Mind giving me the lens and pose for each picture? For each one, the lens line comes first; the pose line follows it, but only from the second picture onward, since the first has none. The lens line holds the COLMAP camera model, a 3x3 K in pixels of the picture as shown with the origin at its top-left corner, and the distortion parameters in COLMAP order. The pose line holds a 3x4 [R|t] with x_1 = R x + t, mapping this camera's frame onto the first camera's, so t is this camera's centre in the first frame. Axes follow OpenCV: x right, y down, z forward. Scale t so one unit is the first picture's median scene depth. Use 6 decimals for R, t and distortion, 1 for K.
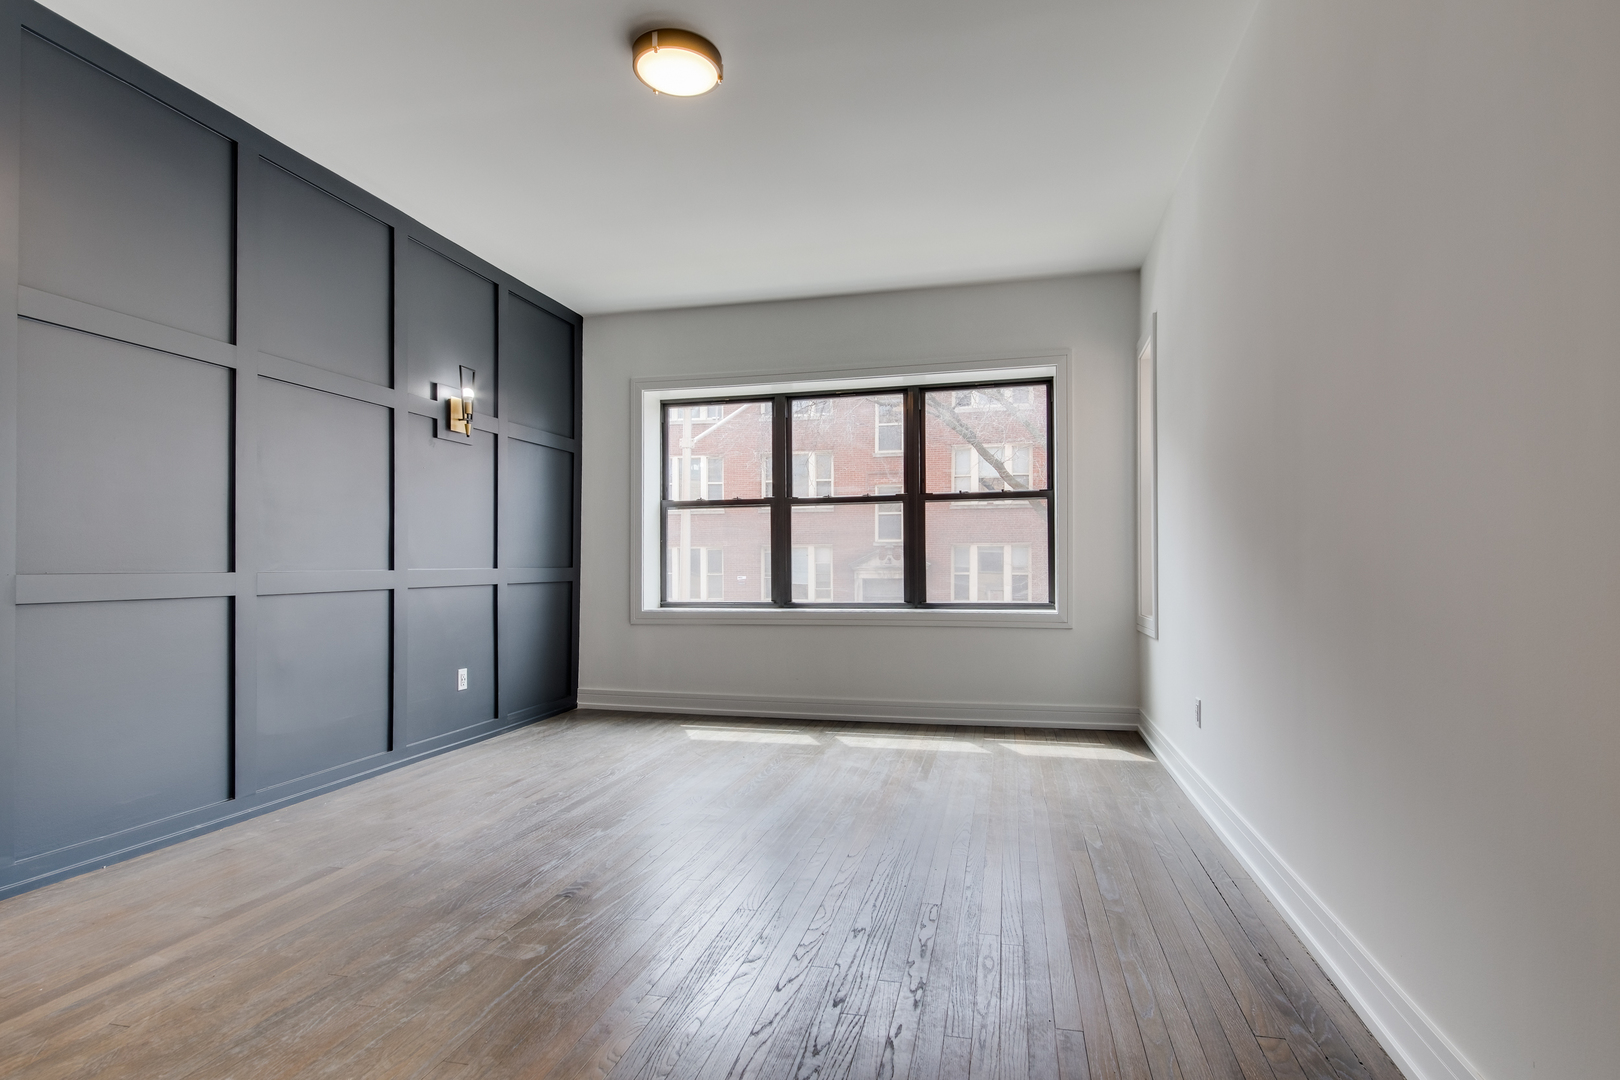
lens RADIAL K [[795.7, 0, 833.6], [0, 795.7, 560.4], [0, 0, 1]] dist [0.031944, -0.029380]
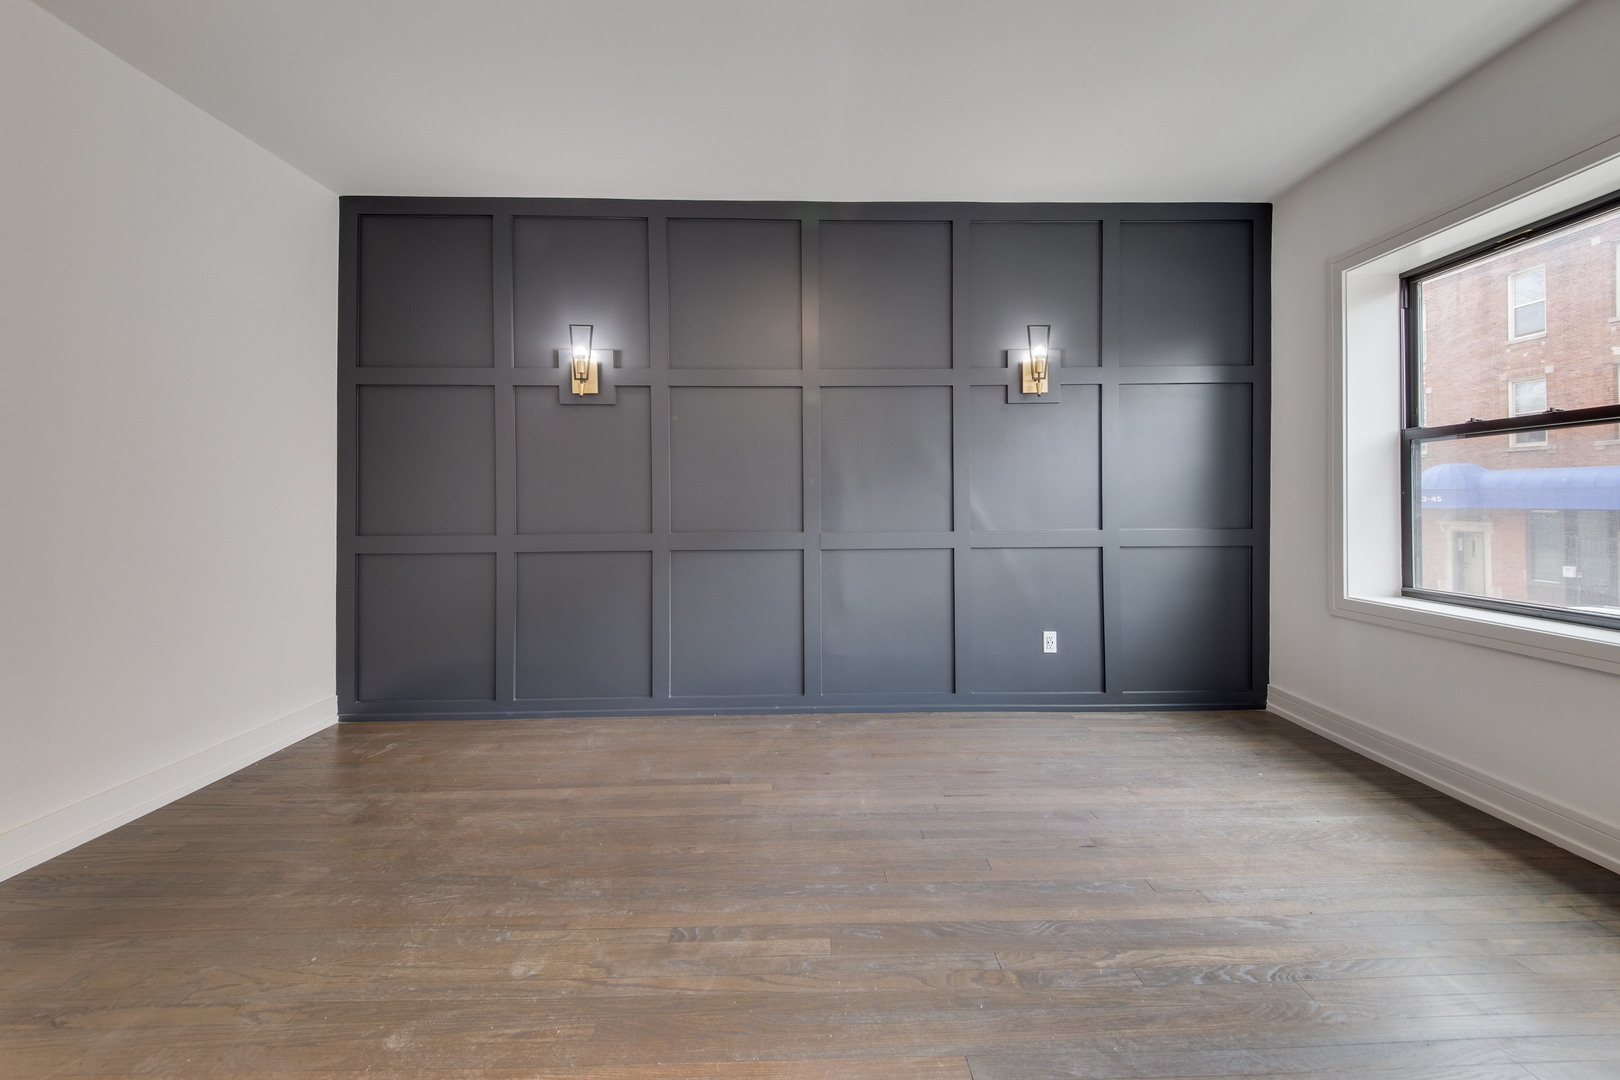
lens RADIAL K [[607.4, 0, 816.0], [0, 607.4, 493.5], [0, 0, 1]] dist [0.020934, -0.000219]
pose [[0.236341, -0.006740, -0.971647, 0.196996], [0.010320, 0.999937, -0.004427, -0.033808], [0.971615, -0.008981, 0.236395, 0.540770]]
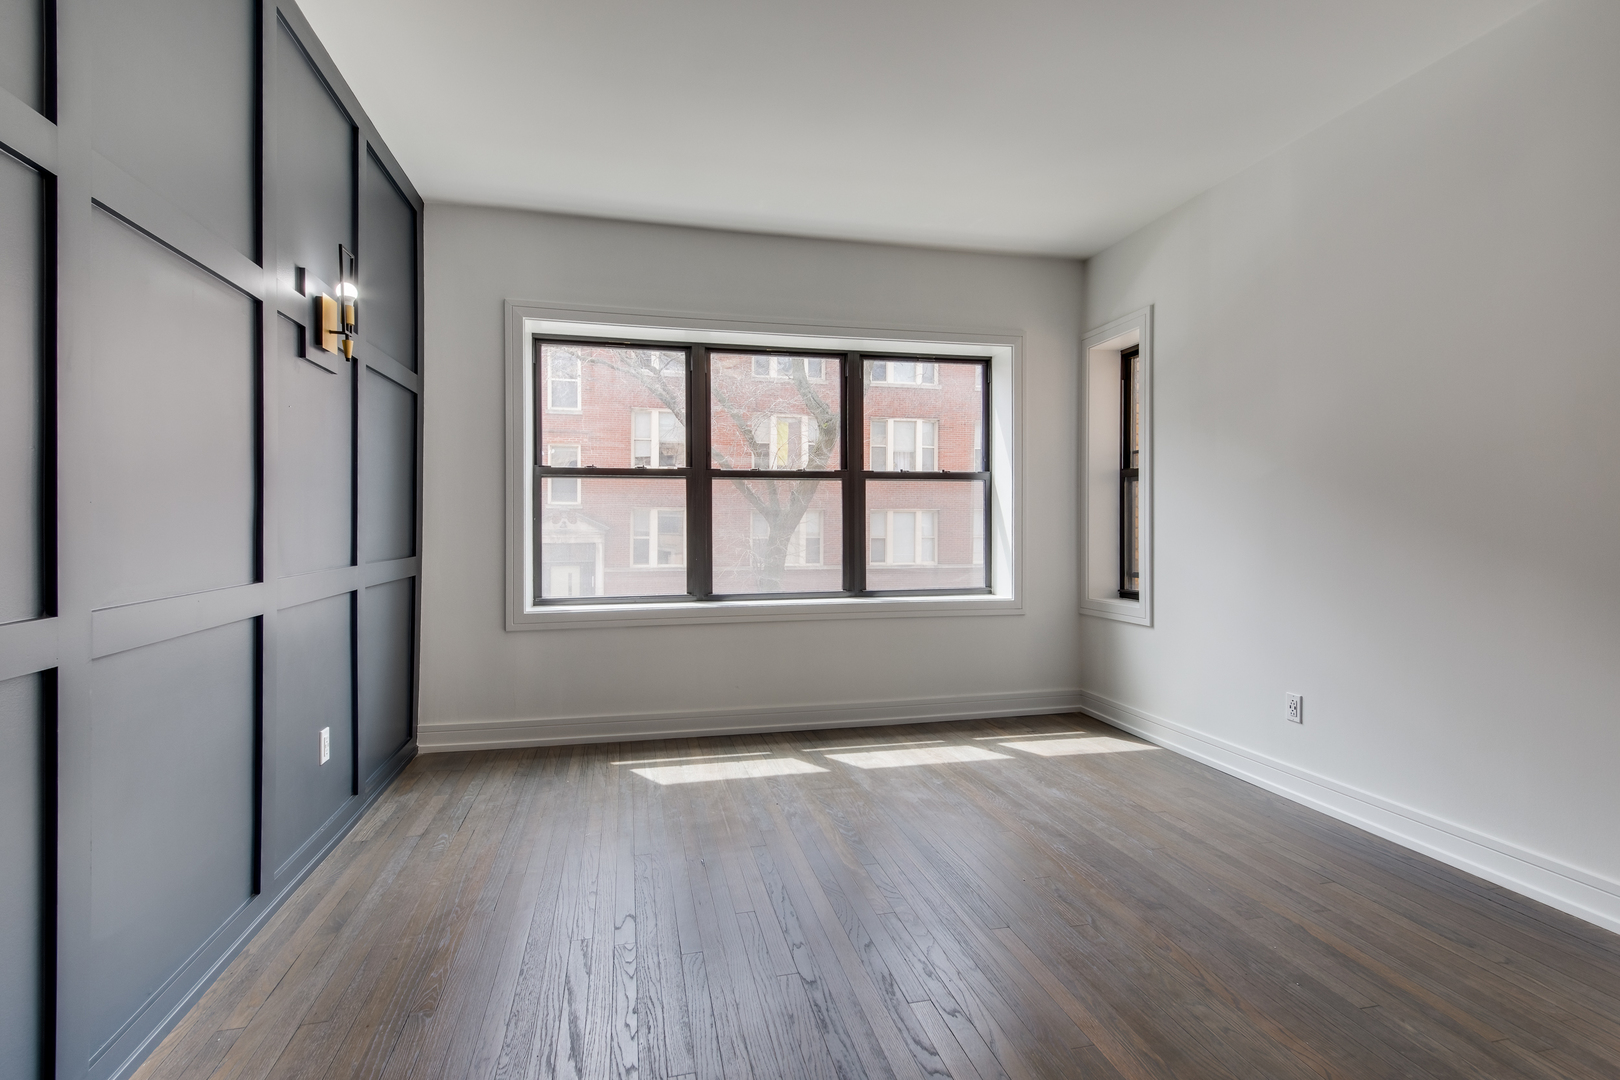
lens RADIAL K [[763.7, 0, 812.1], [0, 763.7, 528.9], [0, 0, 1]] dist [0.046862, -0.023853]
pose [[0.898342, 0.002389, 0.439290, -0.385071], [-0.007415, 0.999925, 0.009725, -0.030604], [-0.439234, -0.011994, 0.898293, 0.283135]]
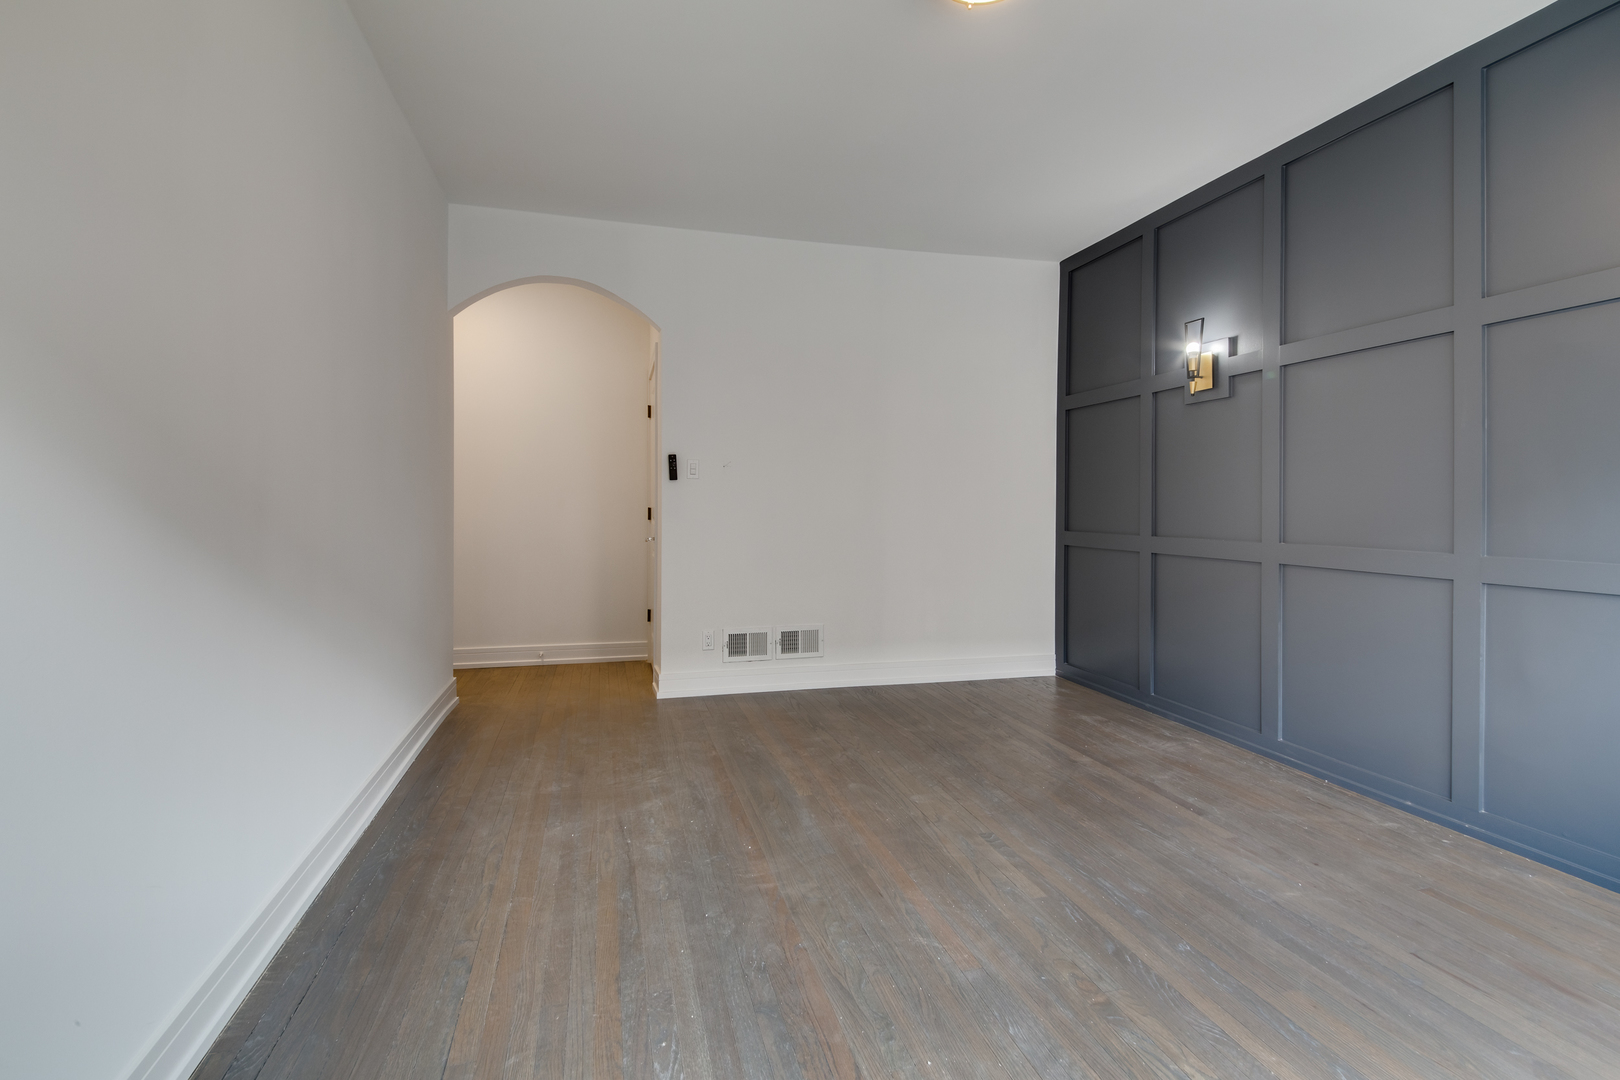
lens RADIAL K [[748.3, 0, 820.5], [0, 748.3, 516.0], [0, 0, 1]] dist [0.072872, -0.044687]
pose [[-0.879775, 0.003533, -0.475376, 0.211316], [-0.002277, 0.999930, 0.011644, -0.026598], [0.475384, 0.011326, -0.879705, 0.996576]]
